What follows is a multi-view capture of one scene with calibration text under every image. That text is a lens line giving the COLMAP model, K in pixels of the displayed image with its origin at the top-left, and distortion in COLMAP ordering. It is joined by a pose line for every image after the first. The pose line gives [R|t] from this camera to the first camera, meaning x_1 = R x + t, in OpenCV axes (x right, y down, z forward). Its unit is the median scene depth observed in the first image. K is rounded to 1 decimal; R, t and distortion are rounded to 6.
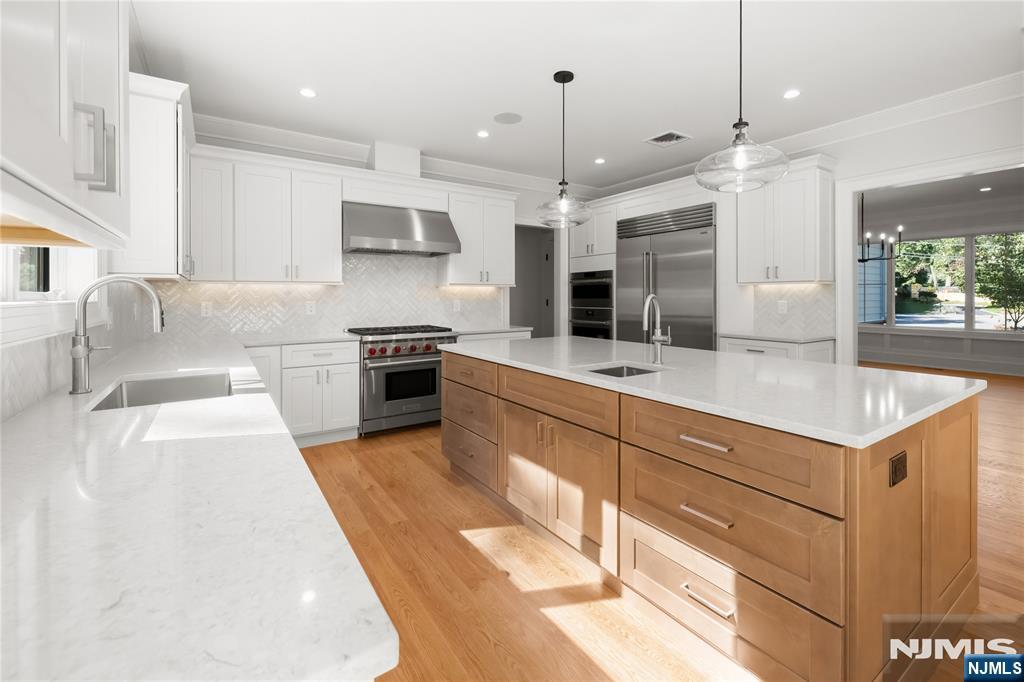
lens RADIAL K [[434.5, 0, 505.4], [0, 434.5, 298.9], [0, 0, 1]] dist [0.008637, 0.000135]
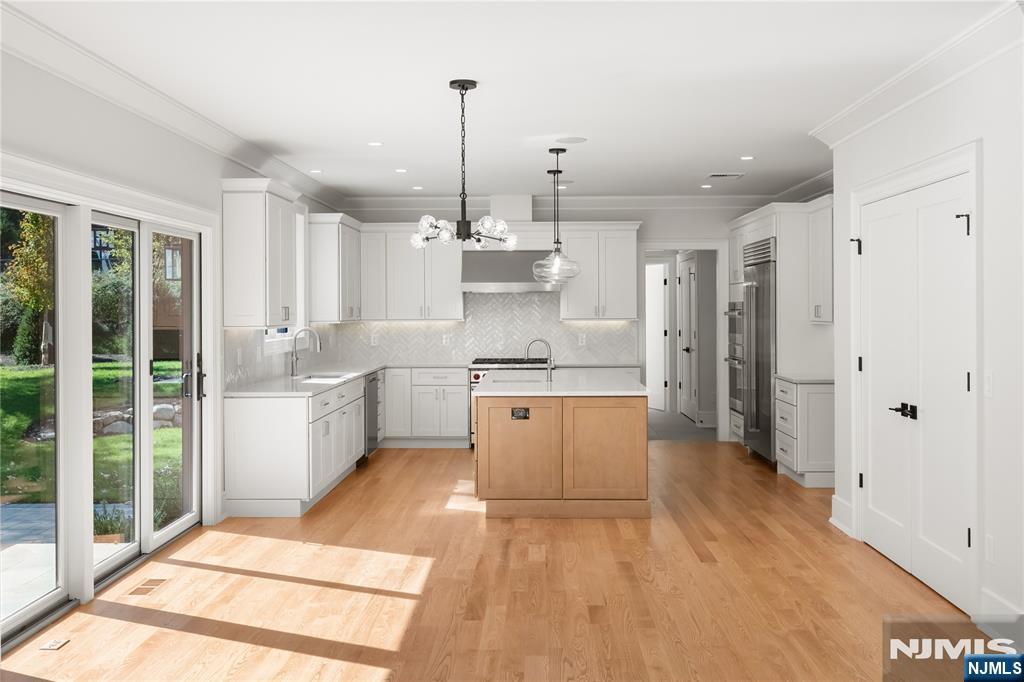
lens RADIAL K [[1029.0, 0, 540.9], [0, 1029.0, 304.5], [0, 0, 1]] dist [0.005985, 0.000000]
pose [[0.826523, -0.000799, -0.562903, 1.387175], [-0.001889, 0.999989, -0.004192, -0.067219], [0.562900, 0.004528, 0.826513, -1.214376]]
